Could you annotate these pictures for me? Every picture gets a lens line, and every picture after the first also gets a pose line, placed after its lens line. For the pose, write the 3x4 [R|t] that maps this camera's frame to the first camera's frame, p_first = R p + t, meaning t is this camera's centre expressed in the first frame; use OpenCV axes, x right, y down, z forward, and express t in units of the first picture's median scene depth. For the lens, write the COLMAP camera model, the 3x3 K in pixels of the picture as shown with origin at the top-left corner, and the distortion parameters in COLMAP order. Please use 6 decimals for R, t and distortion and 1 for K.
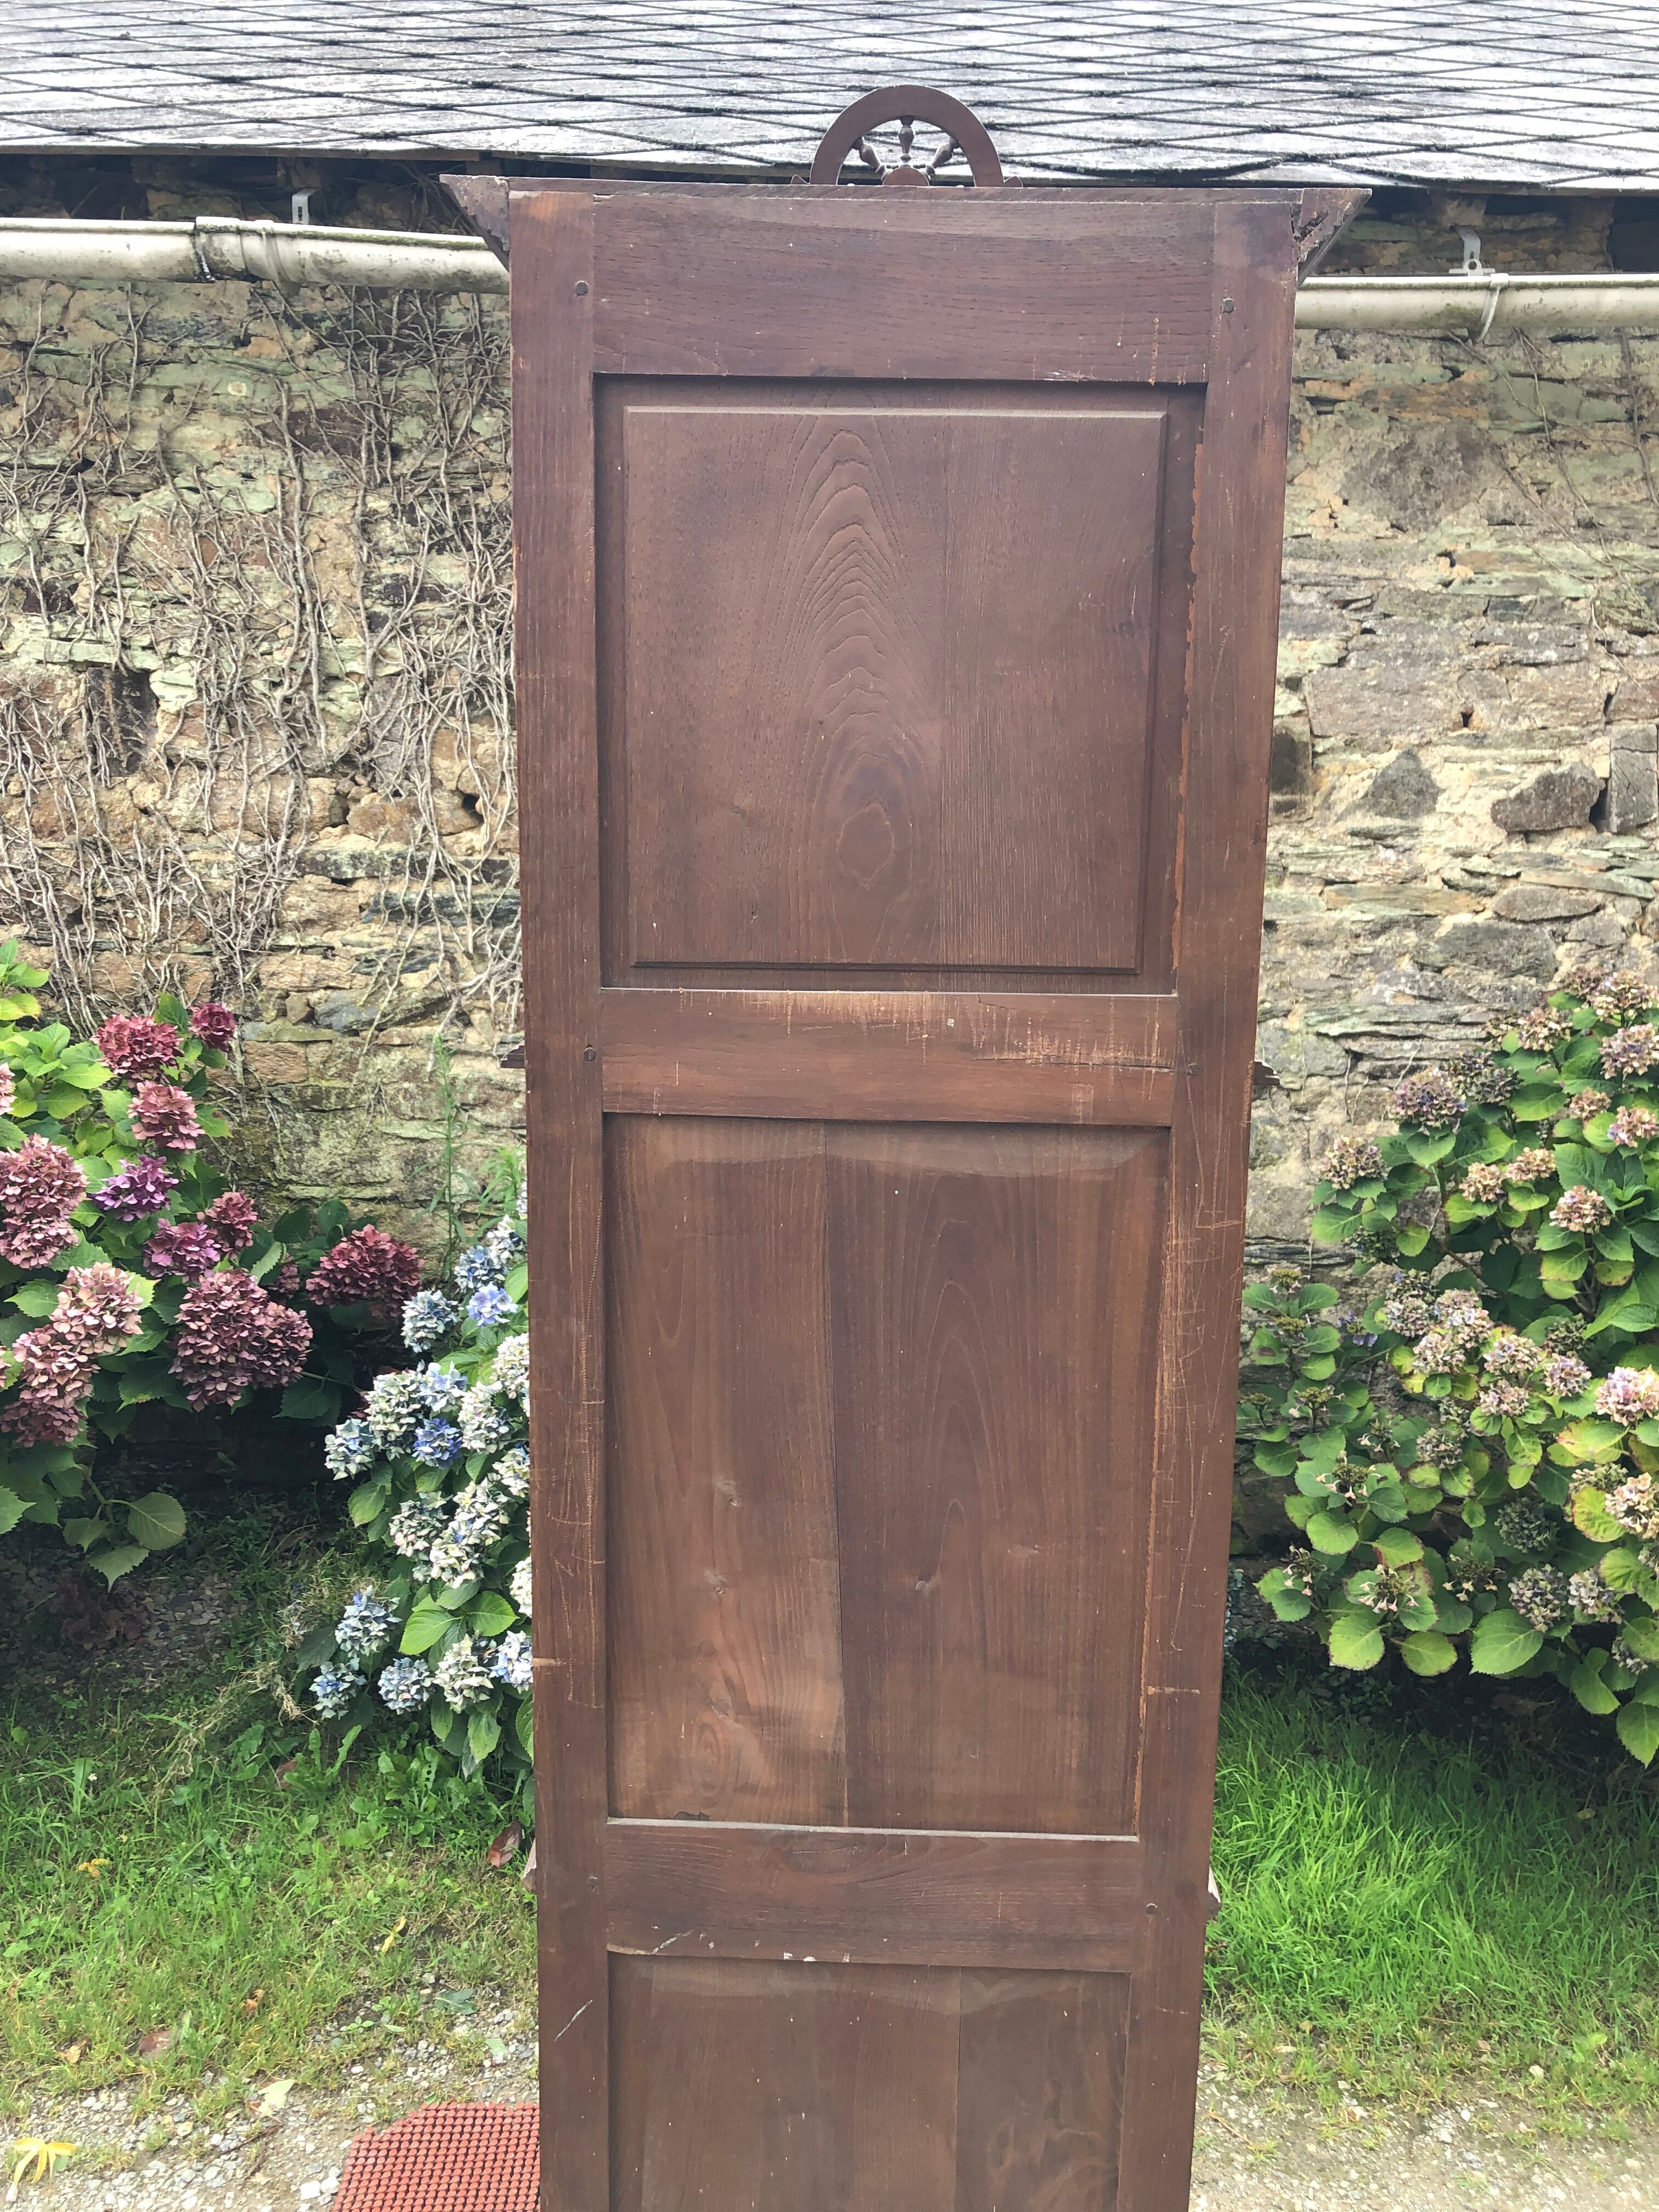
lens RADIAL K [[1809.6, 0, 857.3], [0, 1809.6, 1098.2], [0, 0, 1]] dist [0.014517, -0.008432]
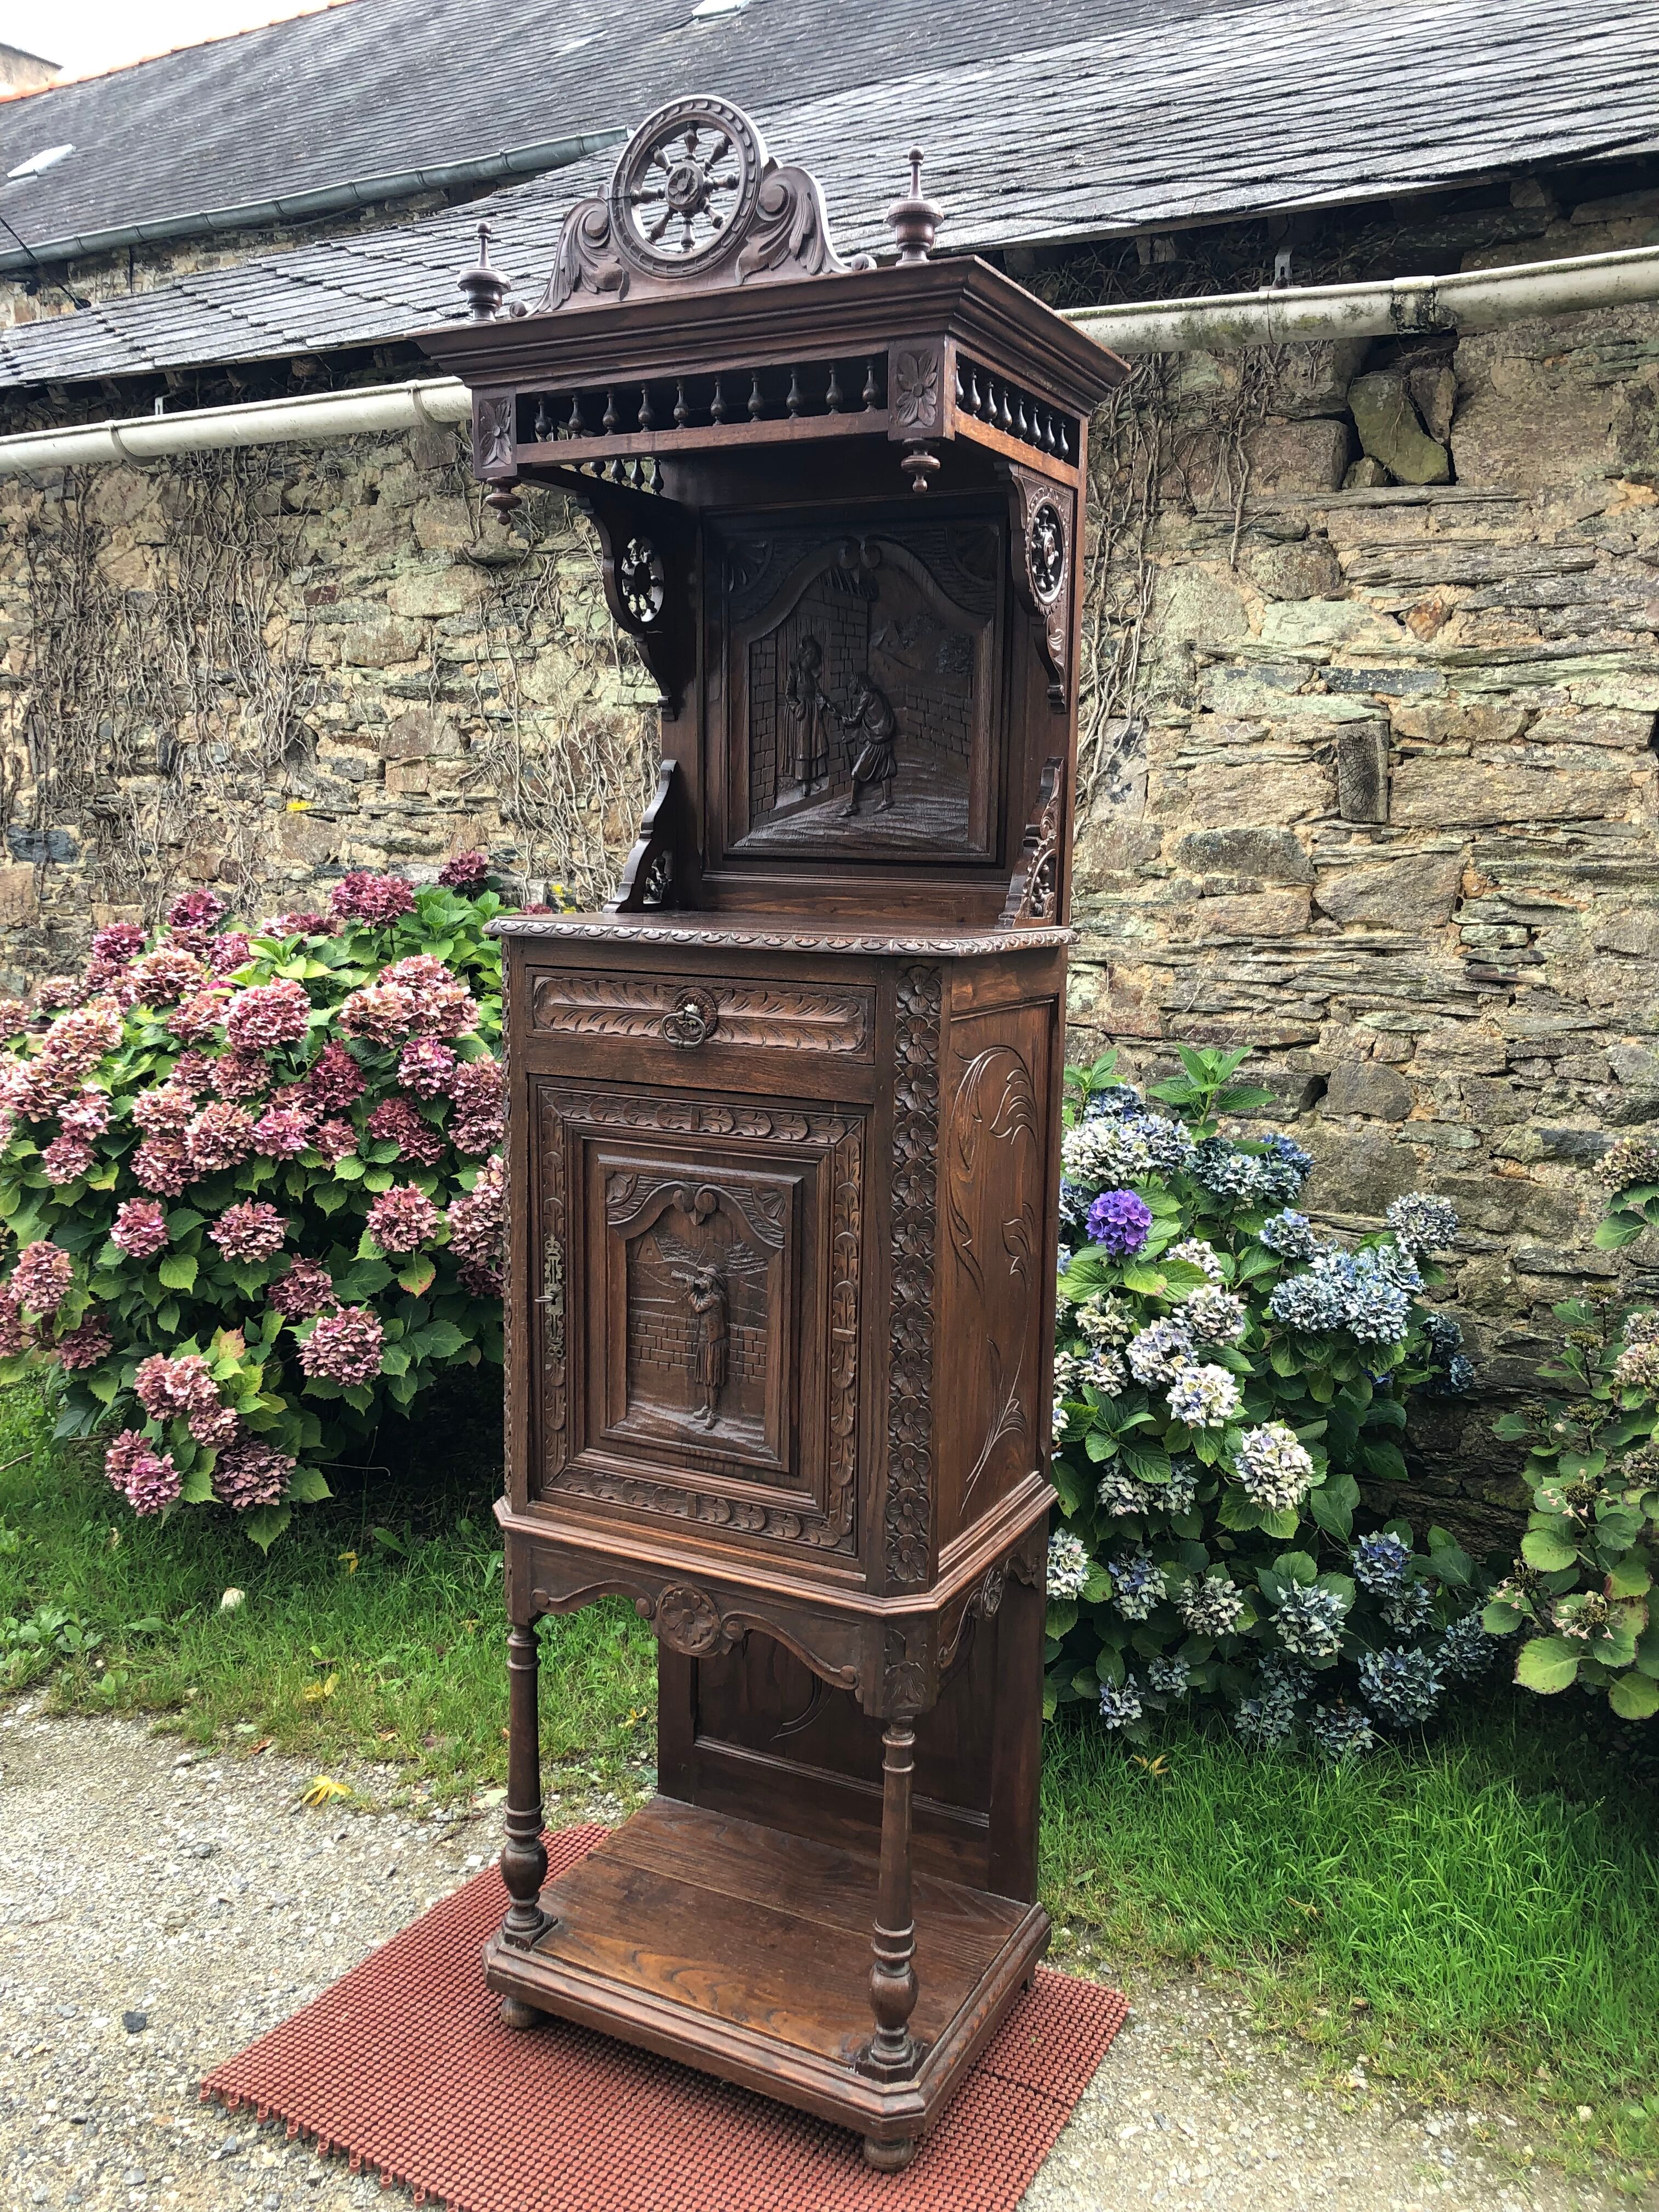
lens RADIAL K [[1809.6, 0, 846.9], [0, 1809.6, 1086.7], [0, 0, 1]] dist [0.014517, -0.008432]
pose [[0.879665, 0.059962, -0.471798, 0.310626], [-0.080578, 0.996469, -0.023592, 0.042418], [0.468717, 0.058770, 0.881391, -0.020855]]
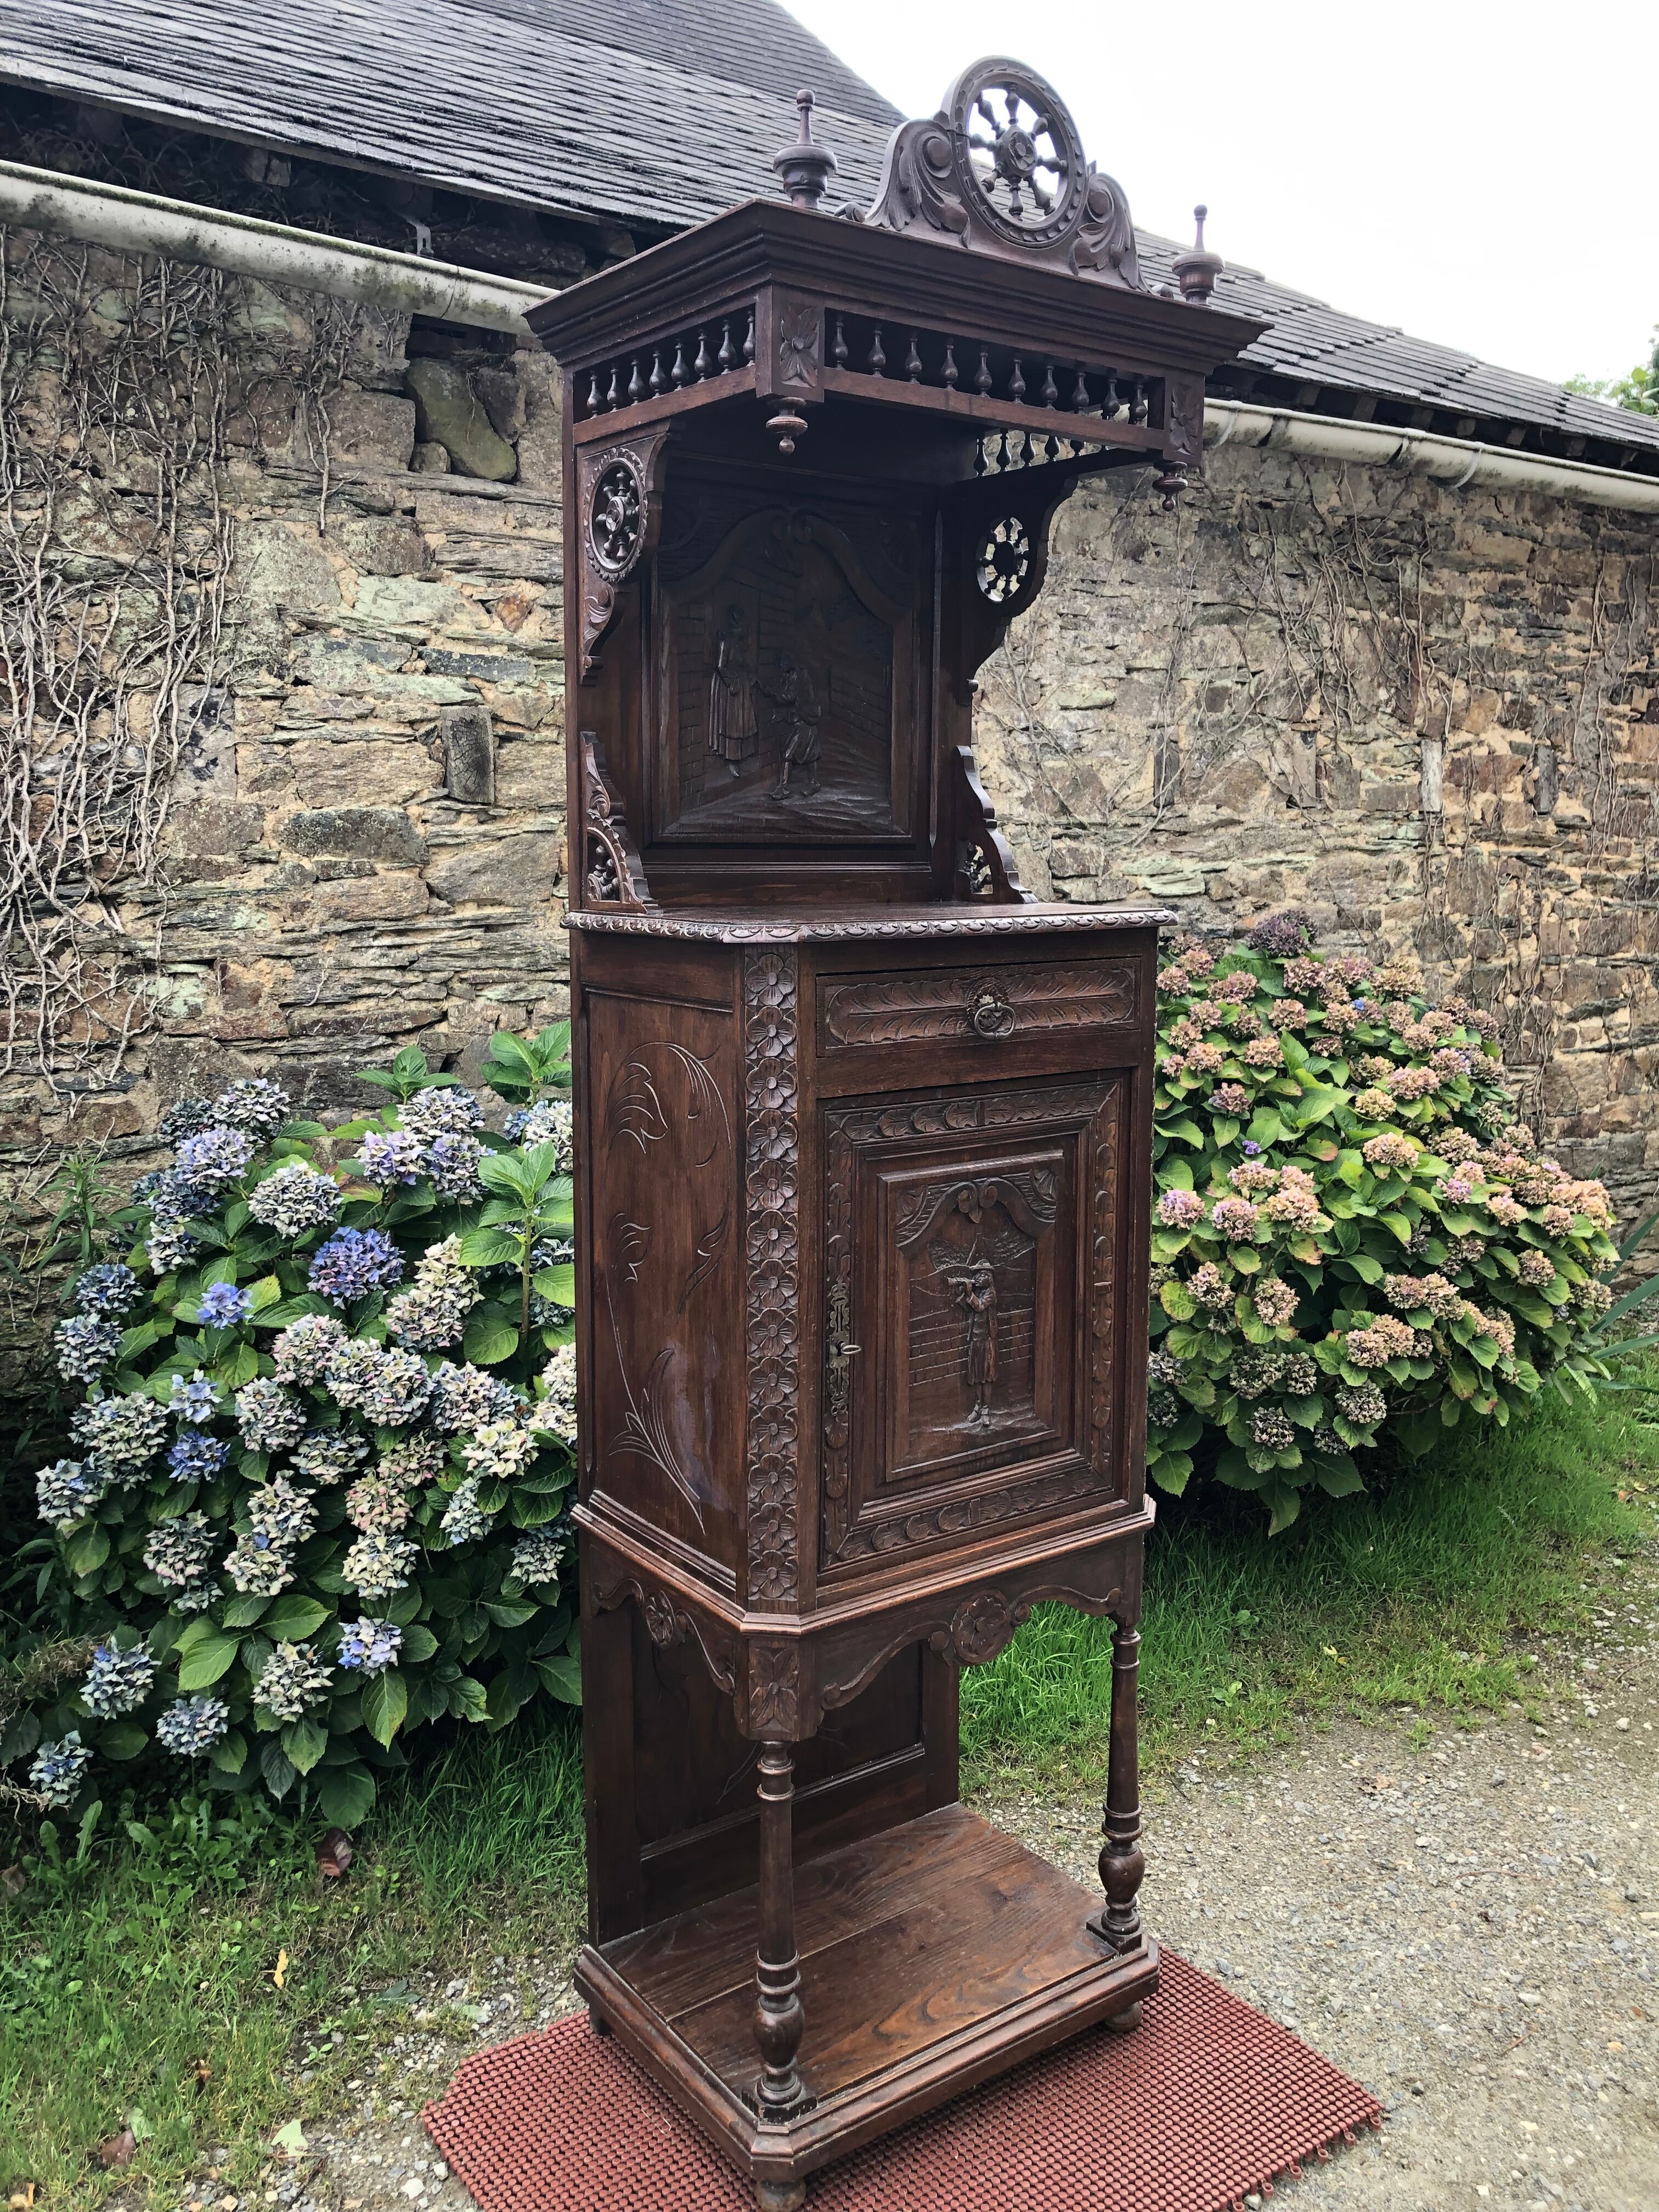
lens RADIAL K [[1809.6, 0, 845.5], [0, 1809.6, 1090.0], [0, 0, 1]] dist [0.014517, -0.008432]
pose [[0.817093, -0.099201, 0.567906, -0.375456], [0.112812, 0.993553, 0.011241, 0.024341], [-0.565360, 0.054881, 0.823016, 0.029457]]
